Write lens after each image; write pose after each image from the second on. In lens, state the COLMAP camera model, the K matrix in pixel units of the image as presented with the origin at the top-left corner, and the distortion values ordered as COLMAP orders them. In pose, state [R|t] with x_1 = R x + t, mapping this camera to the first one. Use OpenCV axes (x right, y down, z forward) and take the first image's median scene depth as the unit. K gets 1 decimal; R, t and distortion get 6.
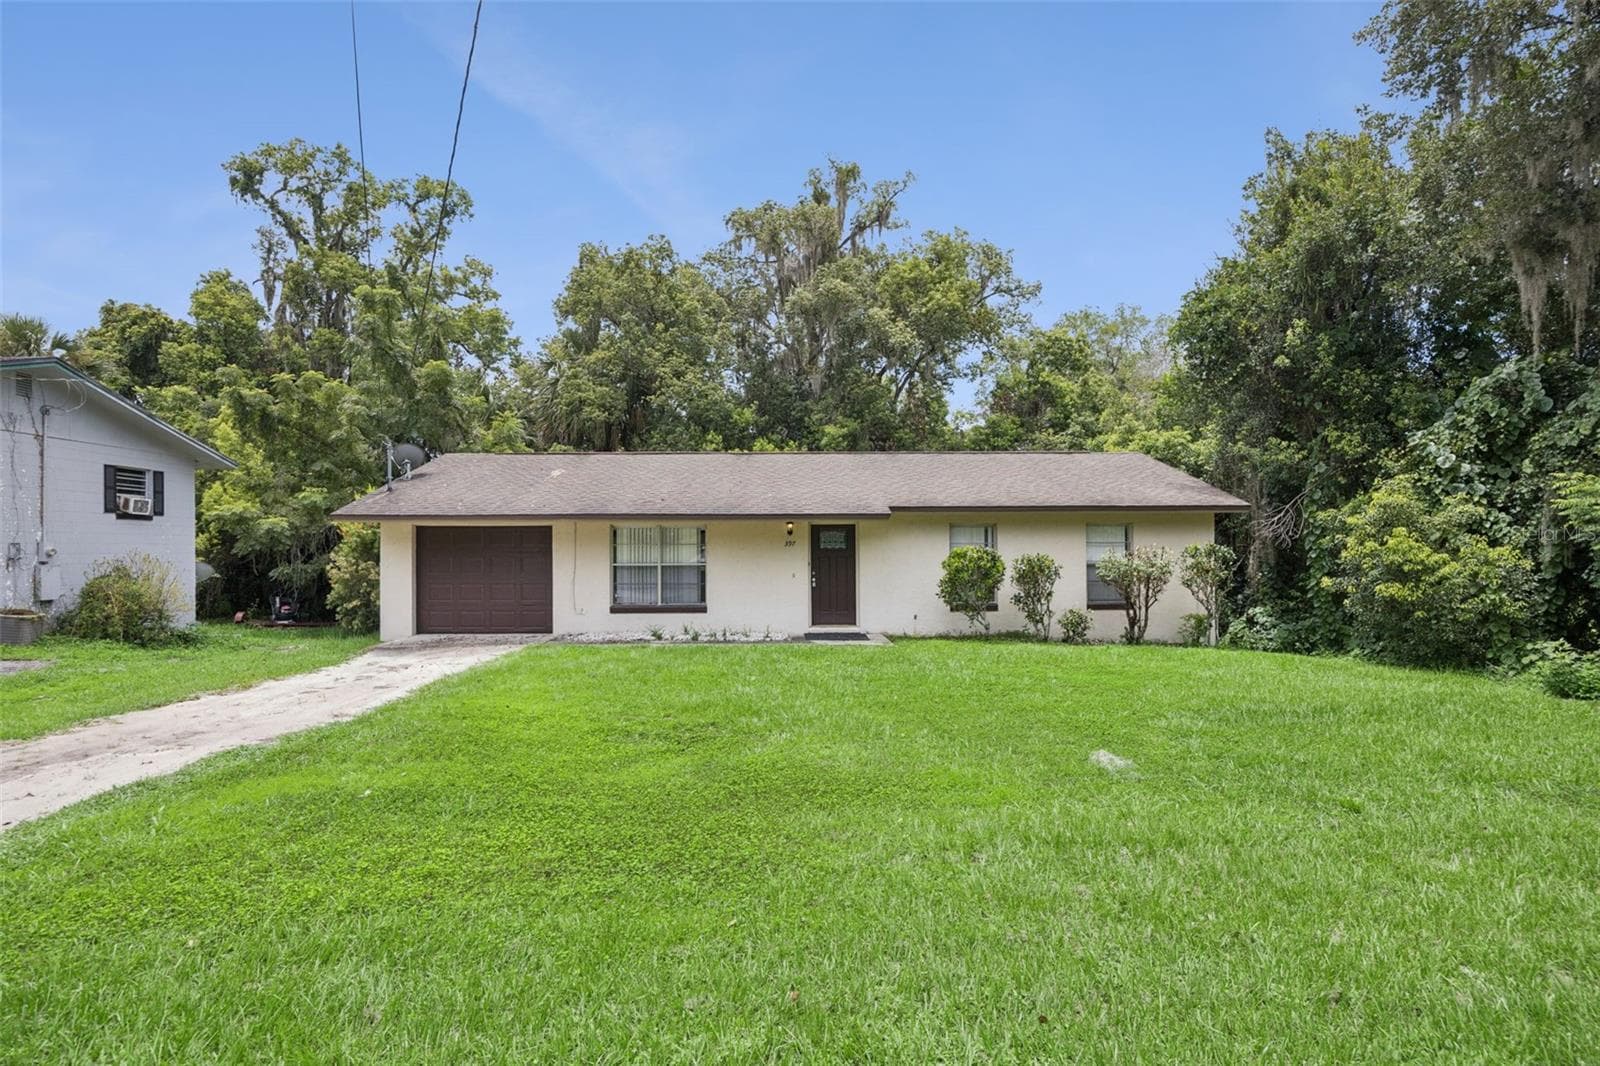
lens RADIAL K [[795.6, 0, 804.8], [0, 795.6, 541.0], [0, 0, 1]] dist [-0.008628, -0.000804]
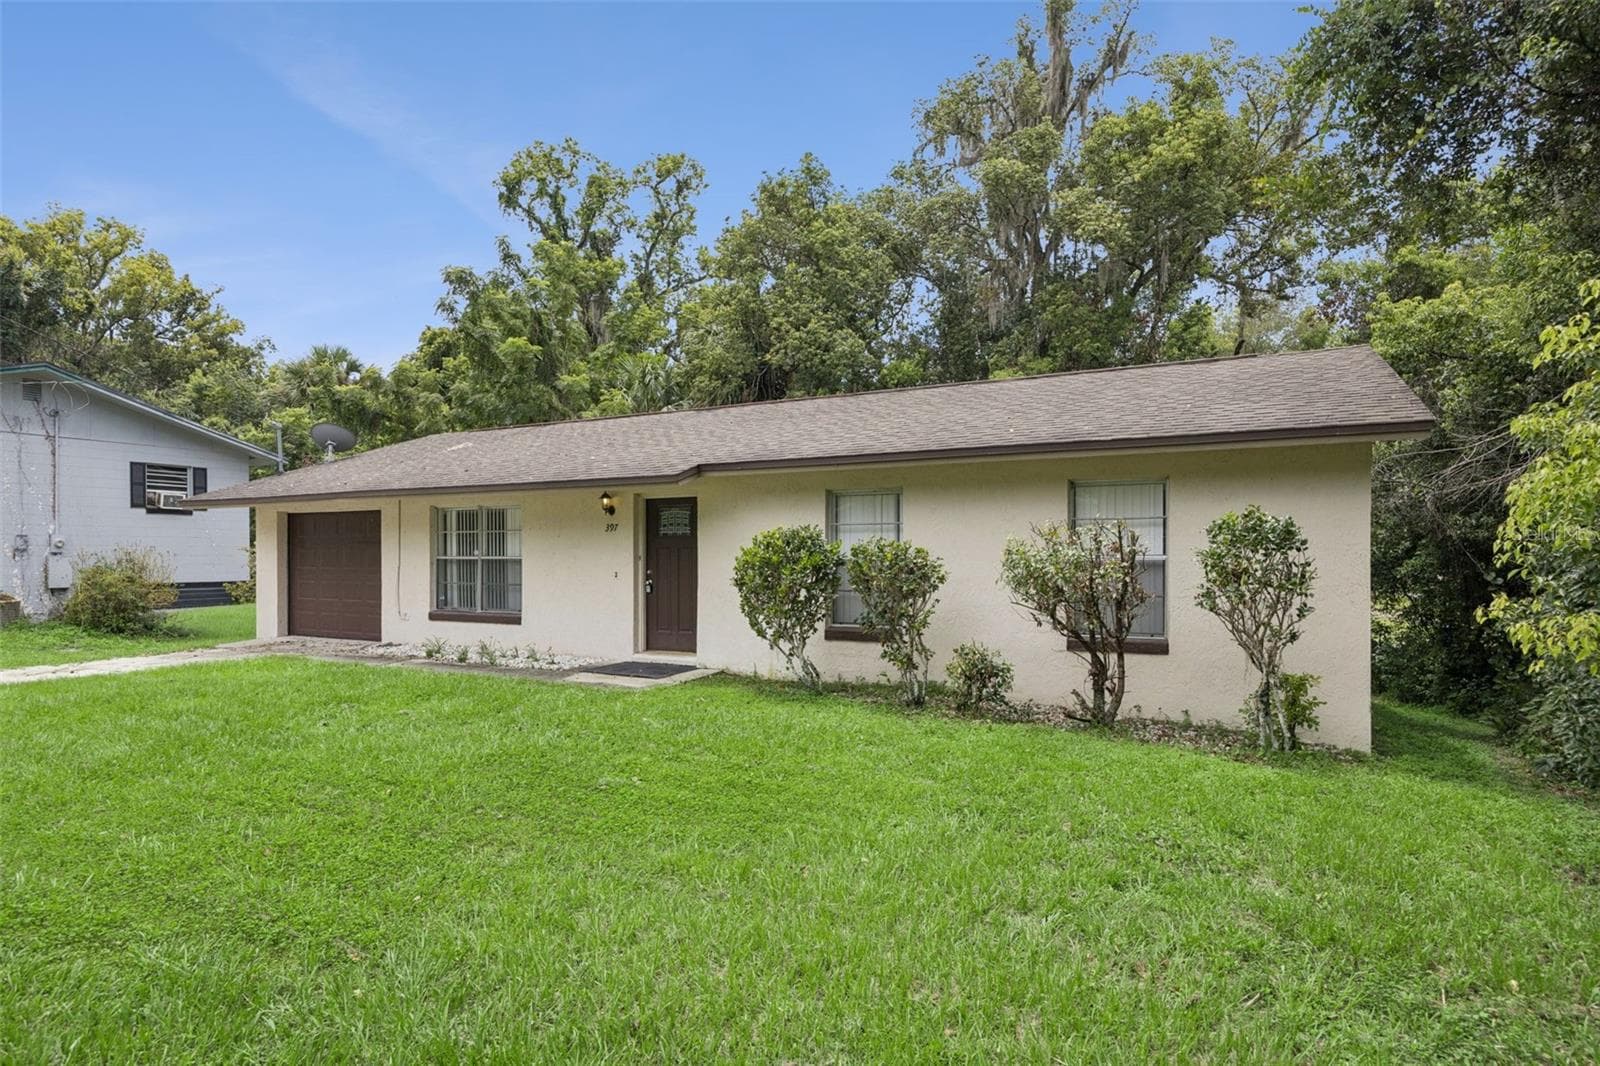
lens RADIAL K [[884.0, 0, 804.9], [0, 884.0, 559.5], [0, 0, 1]] dist [-0.003323, -0.002304]
pose [[0.871607, 0.003899, -0.490189, 0.481323], [0.003668, 0.999888, 0.014476, 0.019900], [0.490191, -0.014416, 0.871496, 0.416522]]
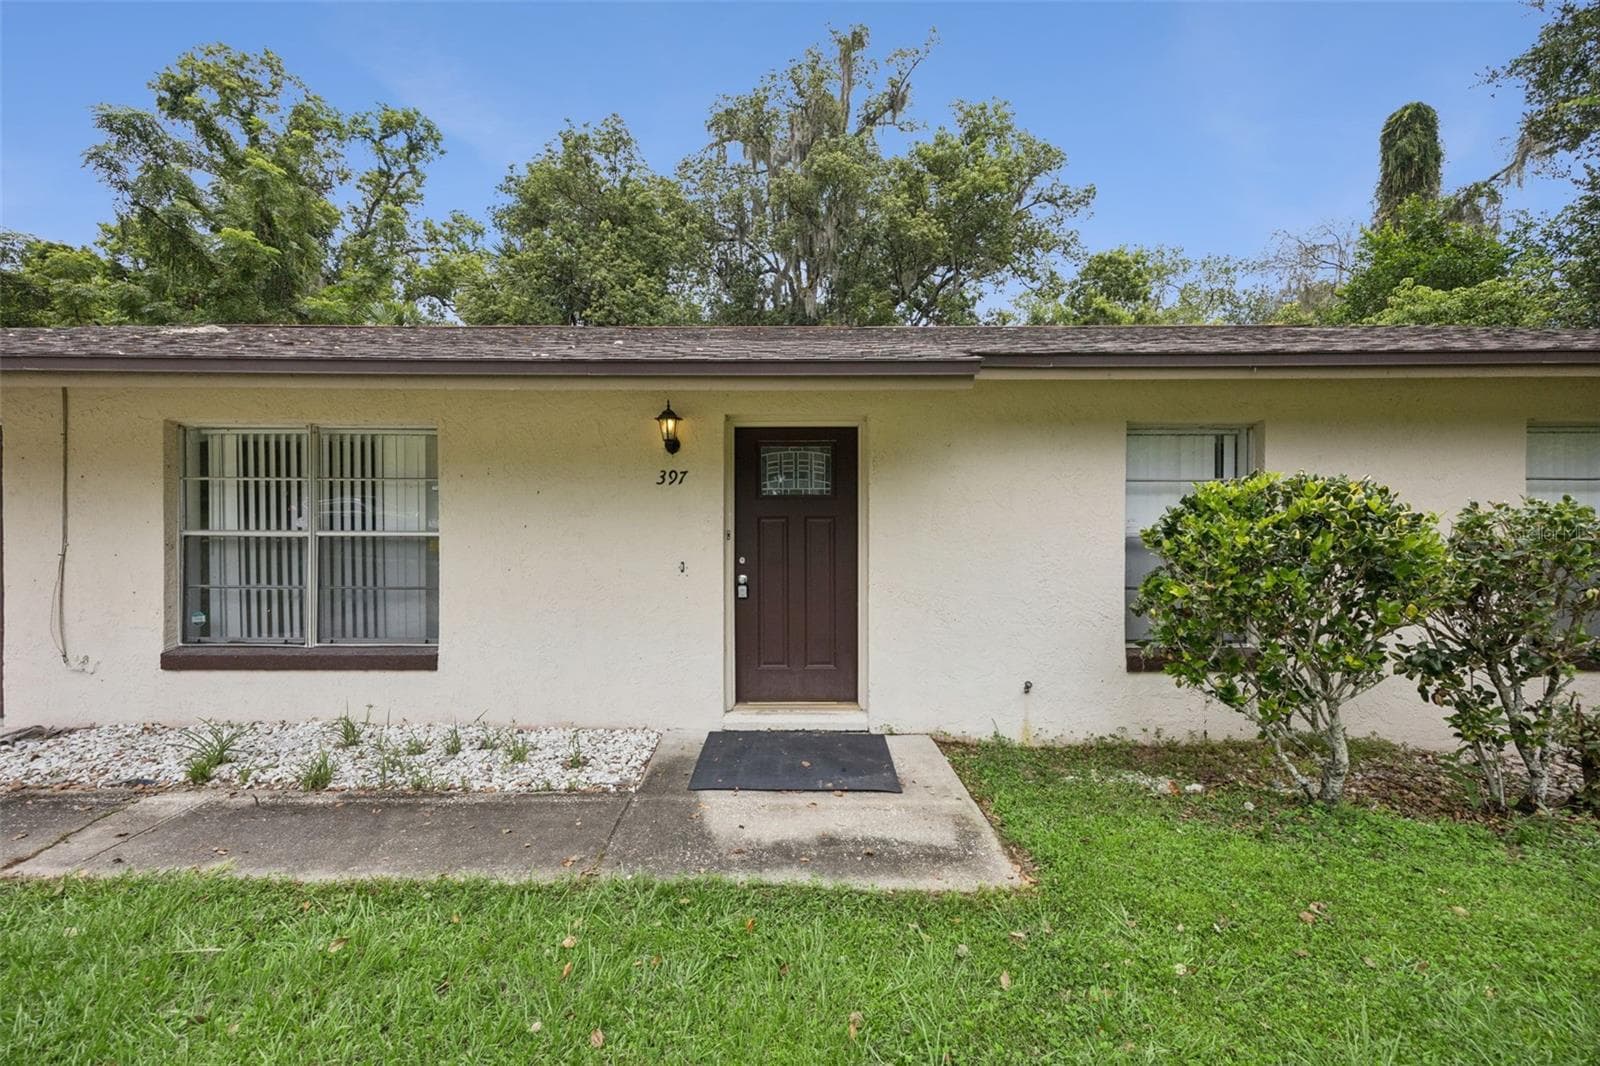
lens RADIAL K [[637.7, 0, 799.9], [0, 637.7, 528.7], [0, 0, 1]] dist [0.009144, -0.001718]
pose [[0.999486, 0.005249, -0.031630, 0.046460], [-0.004678, 0.999826, 0.018083, 0.020481], [0.031720, -0.017926, 0.999336, 0.701276]]
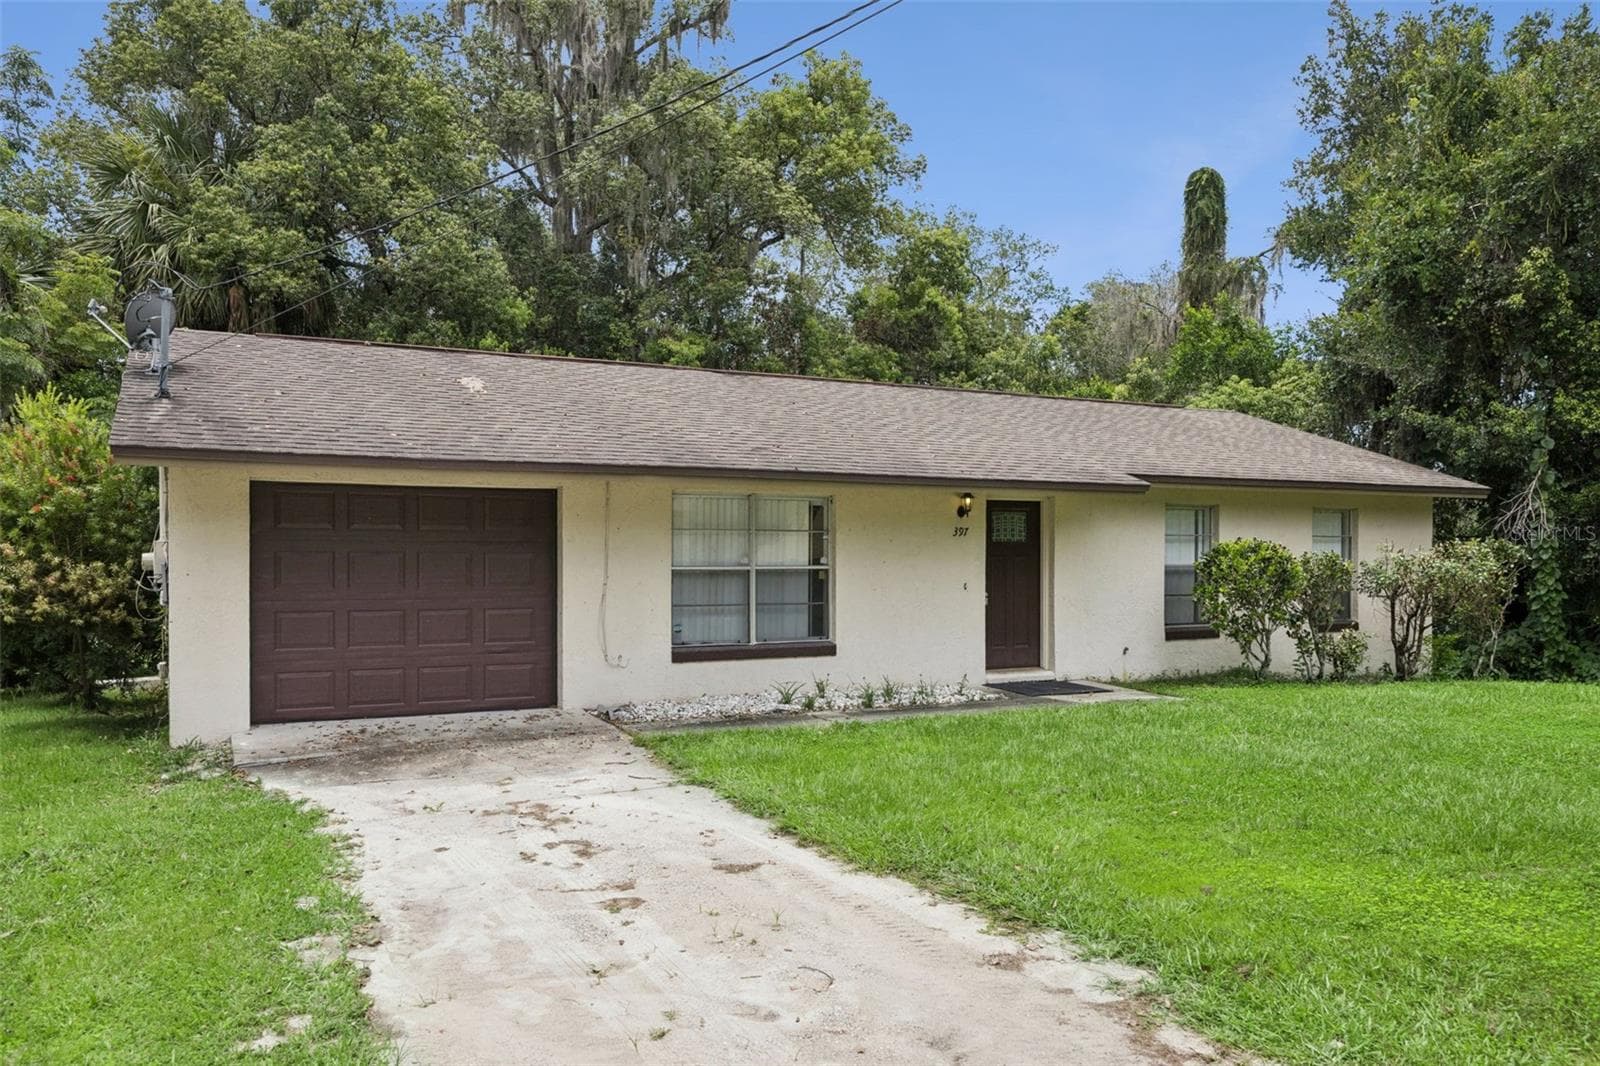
lens RADIAL K [[1155.1, 0, 802.6], [0, 1155.1, 557.8], [0, 0, 1]] dist [-0.010282, 0.004423]
pose [[0.901038, 0.002630, 0.433733, -0.478076], [-0.012213, 0.999739, 0.019310, 0.007255], [-0.433569, -0.022696, 0.900835, 0.282073]]
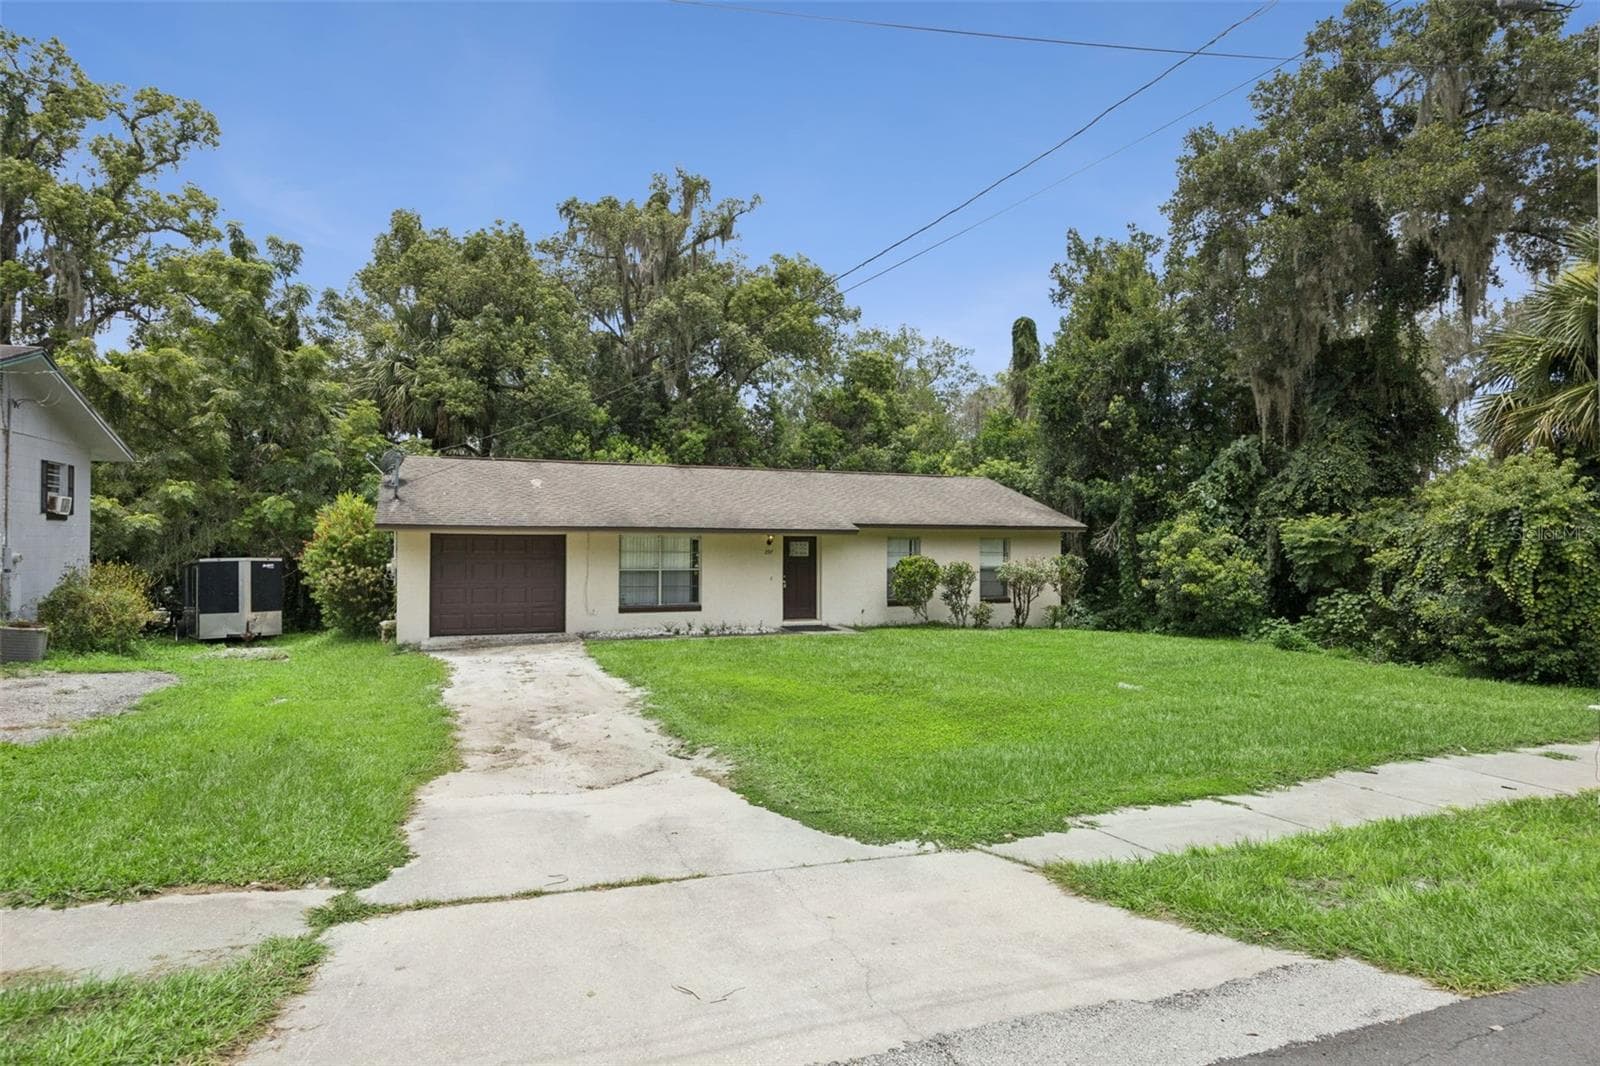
lens RADIAL K [[884.0, 0, 809.0], [0, 884.0, 529.9], [0, 0, 1]] dist [-0.003323, -0.002304]
pose [[0.932585, 0.014379, 0.360664, -0.433365], [-0.015244, 0.999884, -0.000447, -0.029806], [-0.360628, -0.005081, 0.932696, -0.260117]]
